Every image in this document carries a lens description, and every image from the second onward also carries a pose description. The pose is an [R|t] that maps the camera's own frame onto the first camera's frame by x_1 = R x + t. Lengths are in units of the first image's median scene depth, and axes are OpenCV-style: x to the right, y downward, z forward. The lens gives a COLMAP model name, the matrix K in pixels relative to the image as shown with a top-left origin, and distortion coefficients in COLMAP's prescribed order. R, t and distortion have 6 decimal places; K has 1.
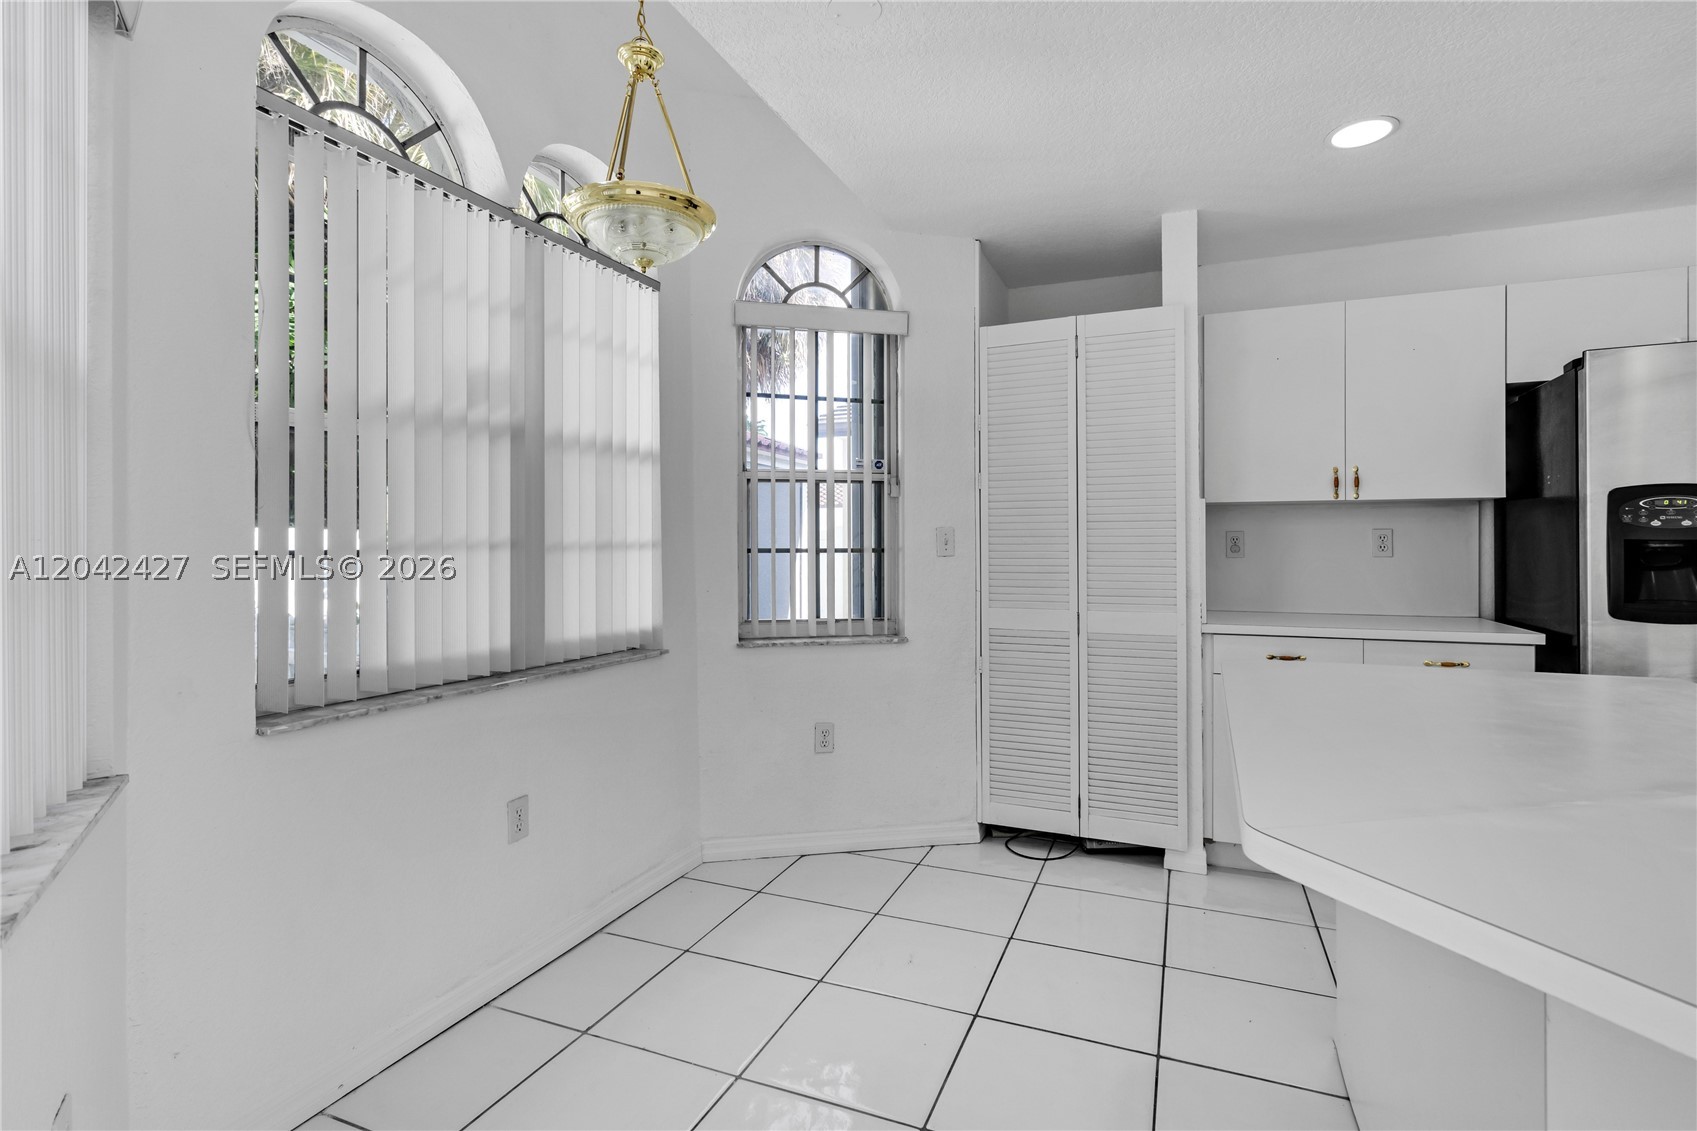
lens RADIAL K [[791.2, 0, 853.8], [0, 791.2, 544.9], [0, 0, 1]] dist [-0.003085, 0.002766]
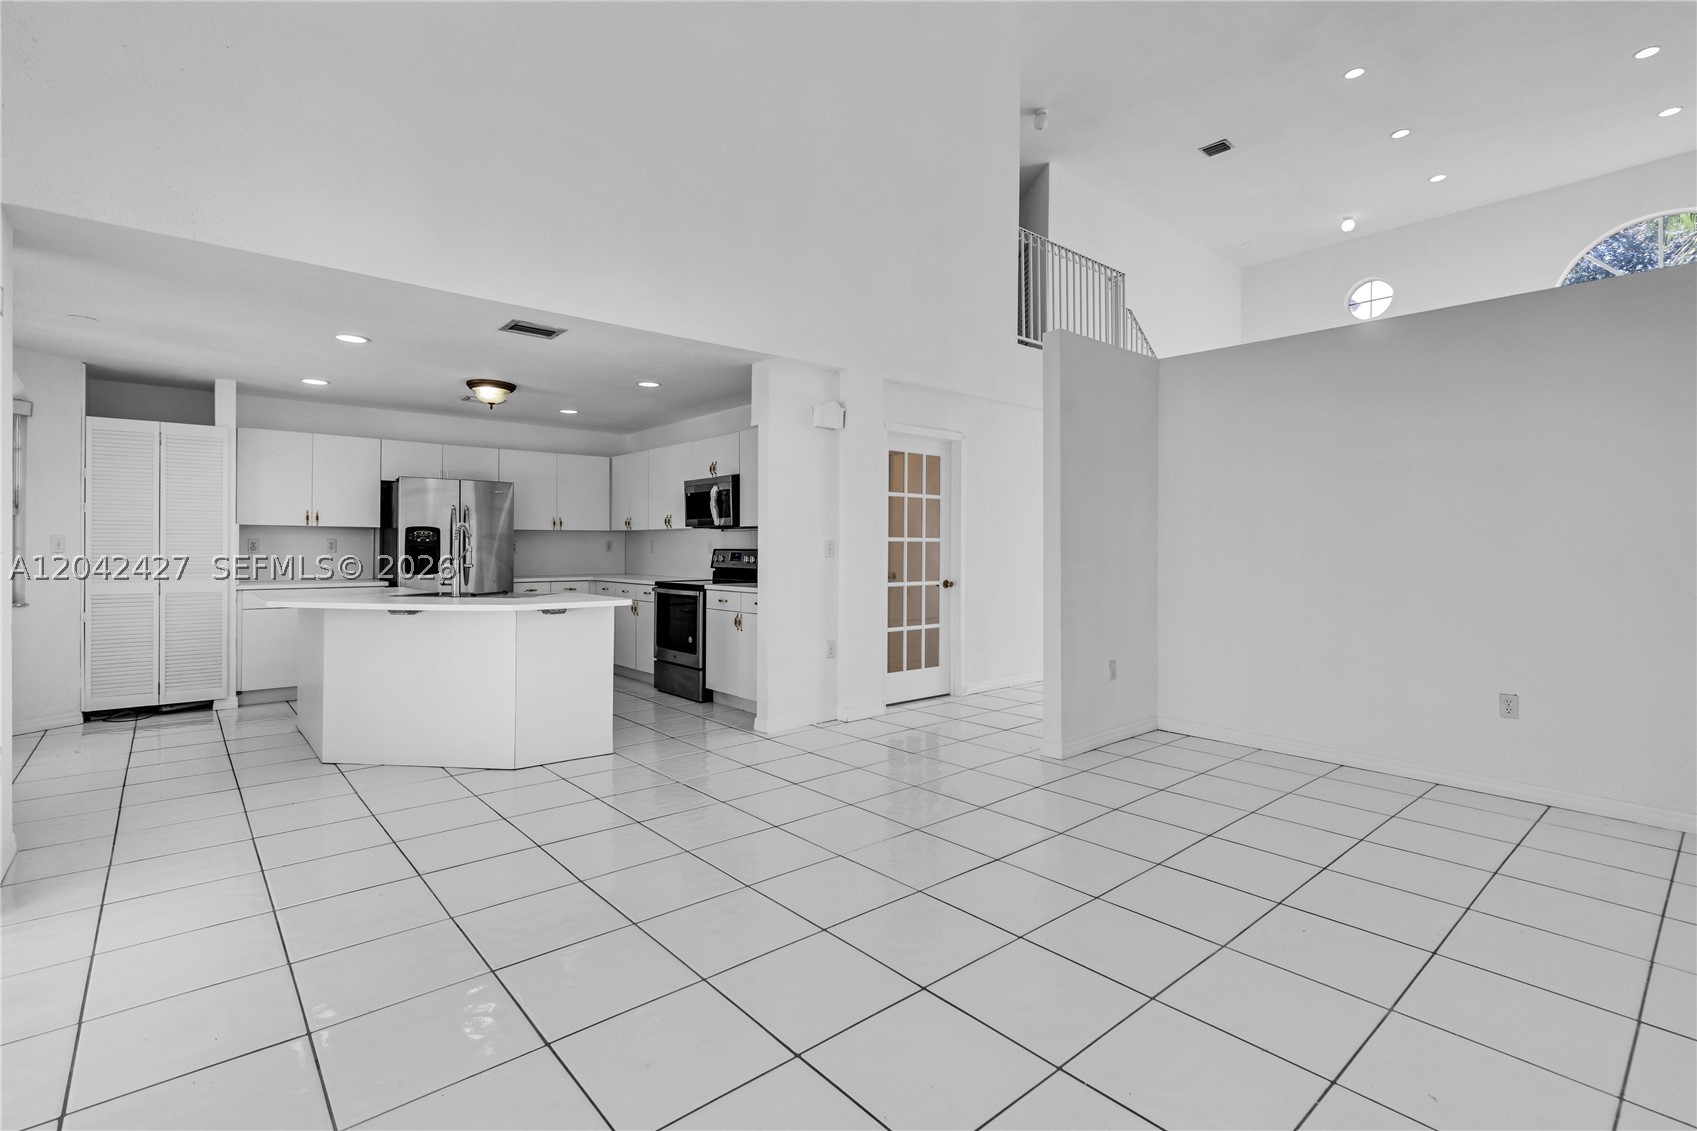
lens RADIAL K [[791.2, 0, 840.4], [0, 791.2, 544.4], [0, 0, 1]] dist [-0.003085, 0.002766]
pose [[0.447849, 0.005860, 0.894090, -0.665320], [-0.008551, 0.999961, -0.002270, -0.014064], [-0.894068, -0.006629, 0.447882, -1.265556]]
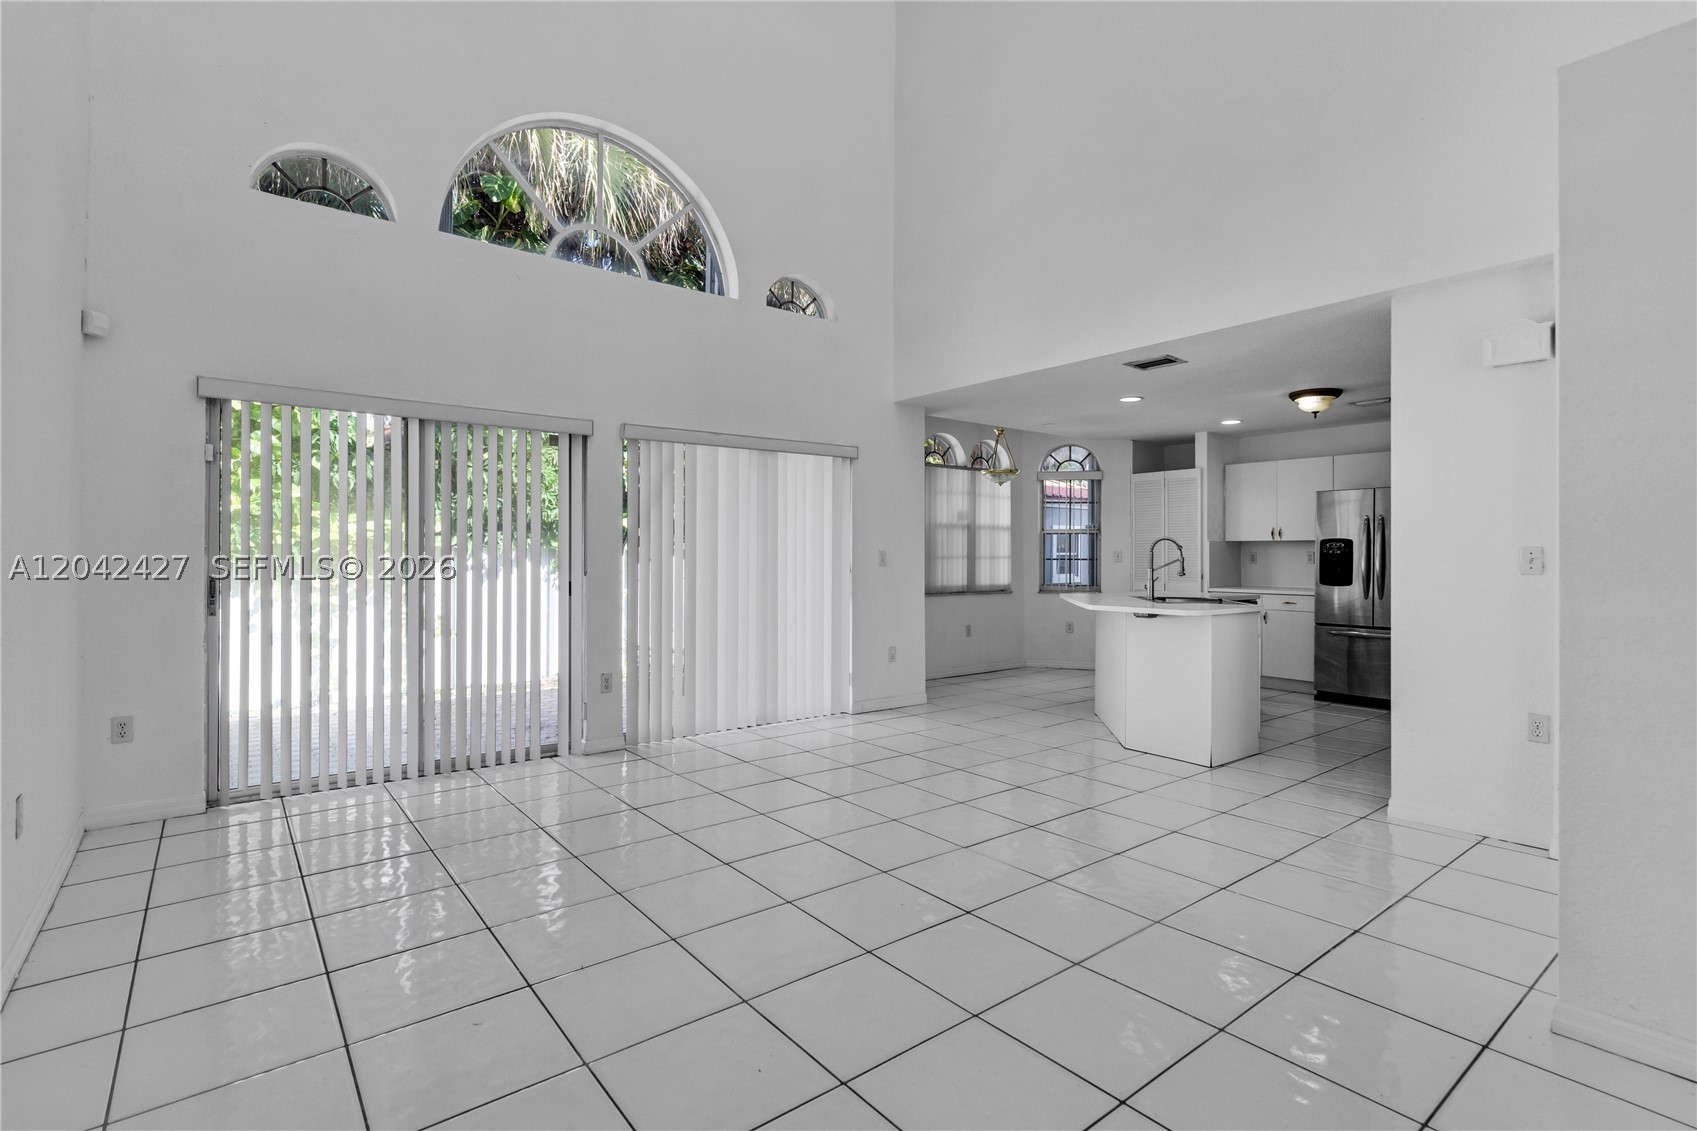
lens RADIAL K [[791.2, 0, 864.0], [0, 791.2, 560.1], [0, 0, 1]] dist [-0.003085, 0.002766]
pose [[0.876962, 0.008544, -0.480483, 0.686472], [-0.003919, 0.999936, 0.010627, -0.016587], [0.480543, -0.007436, 0.876940, -1.845435]]
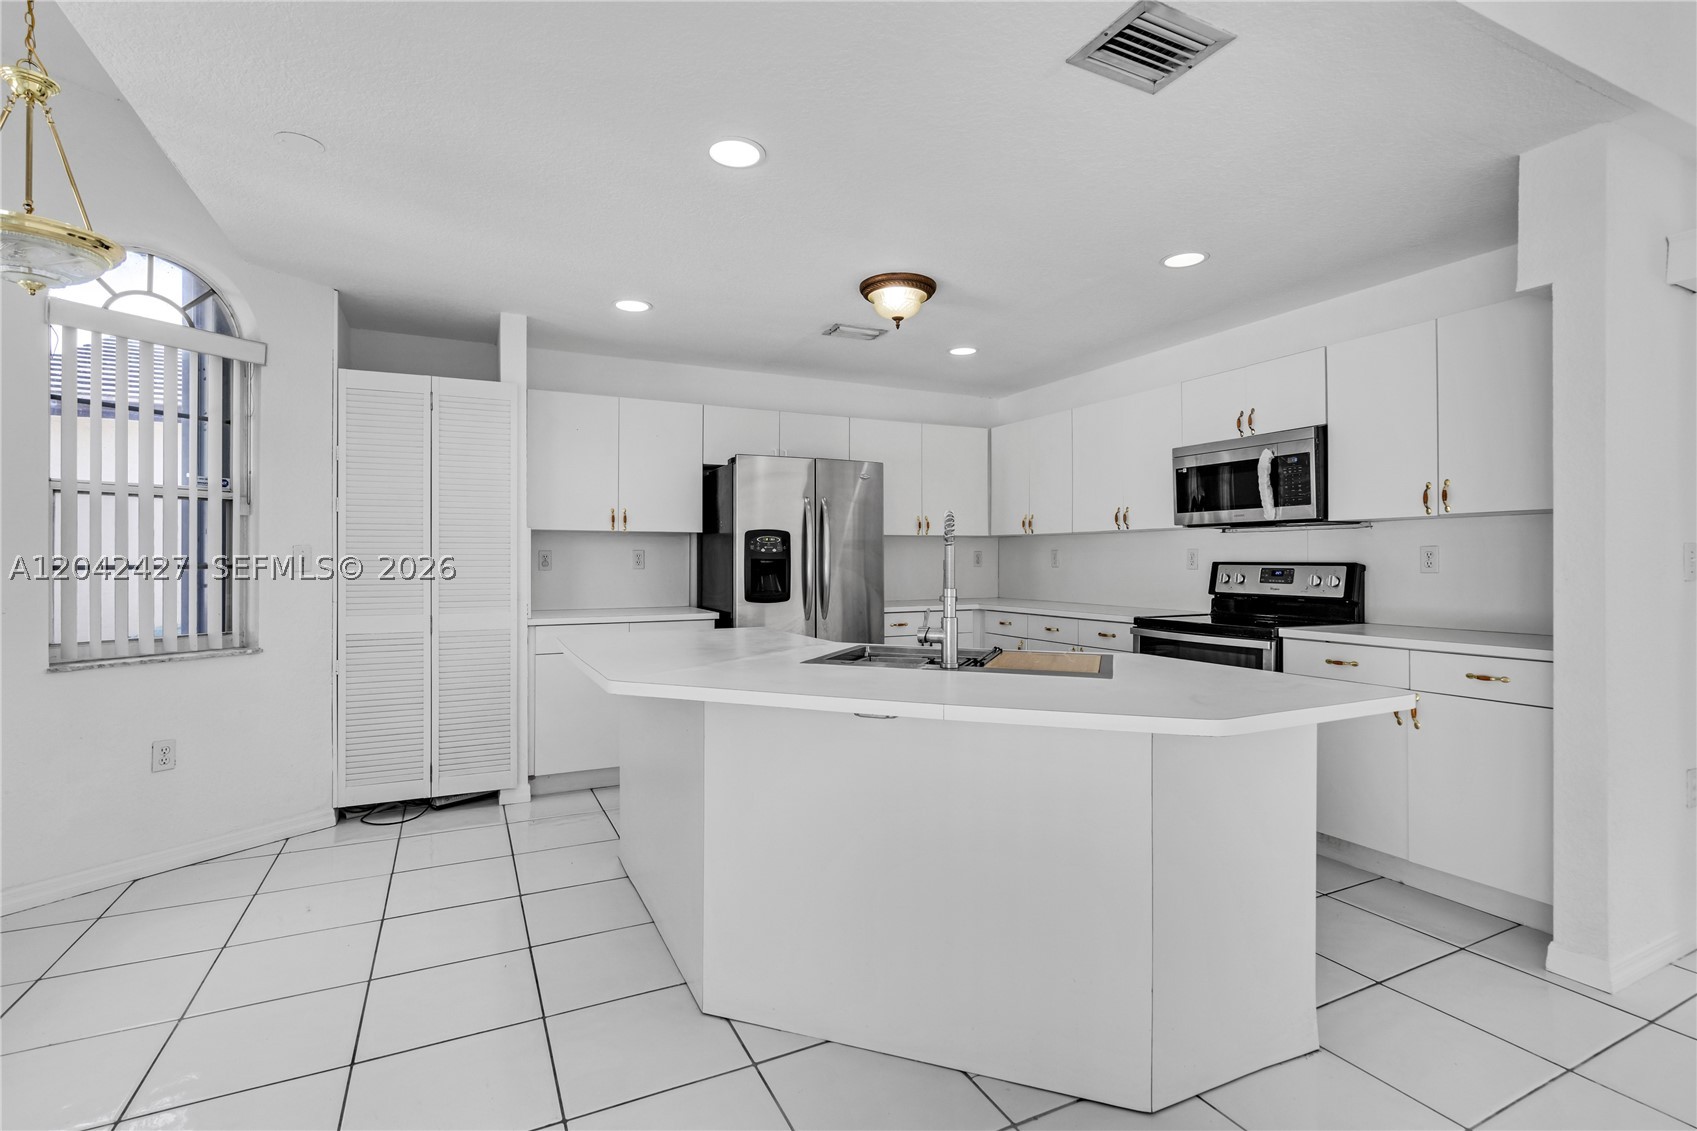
lens RADIAL K [[791.2, 0, 826.5], [0, 791.2, 552.8], [0, 0, 1]] dist [-0.003085, 0.002766]
pose [[0.667427, 0.006712, 0.744645, -0.229273], [-0.003220, 0.999976, -0.006128, -0.007699], [-0.744669, 0.001692, 0.667432, -0.291612]]
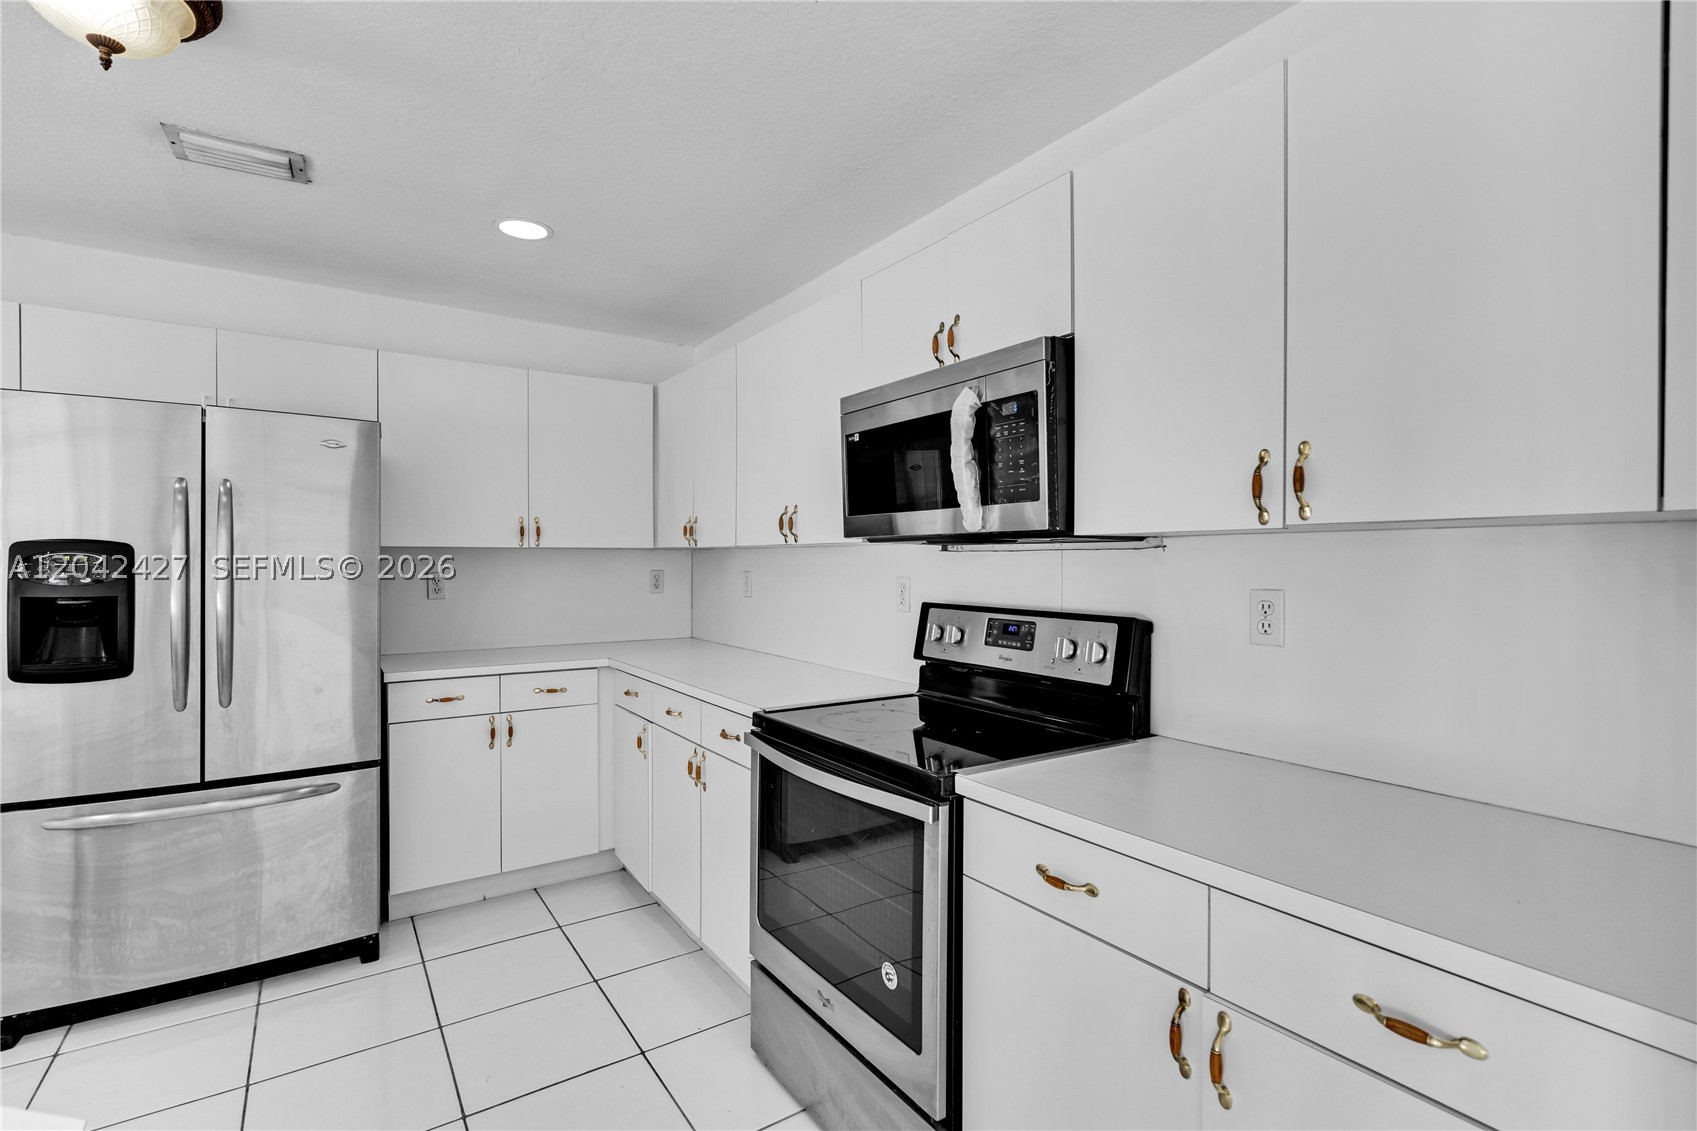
lens RADIAL K [[791.2, 0, 817.8], [0, 791.2, 557.3], [0, 0, 1]] dist [-0.003085, 0.002766]
pose [[0.571028, 0.006970, 0.820901, 0.564413], [-0.008466, 0.999961, -0.002601, -0.045551], [-0.820887, -0.005465, 0.571065, -0.235778]]
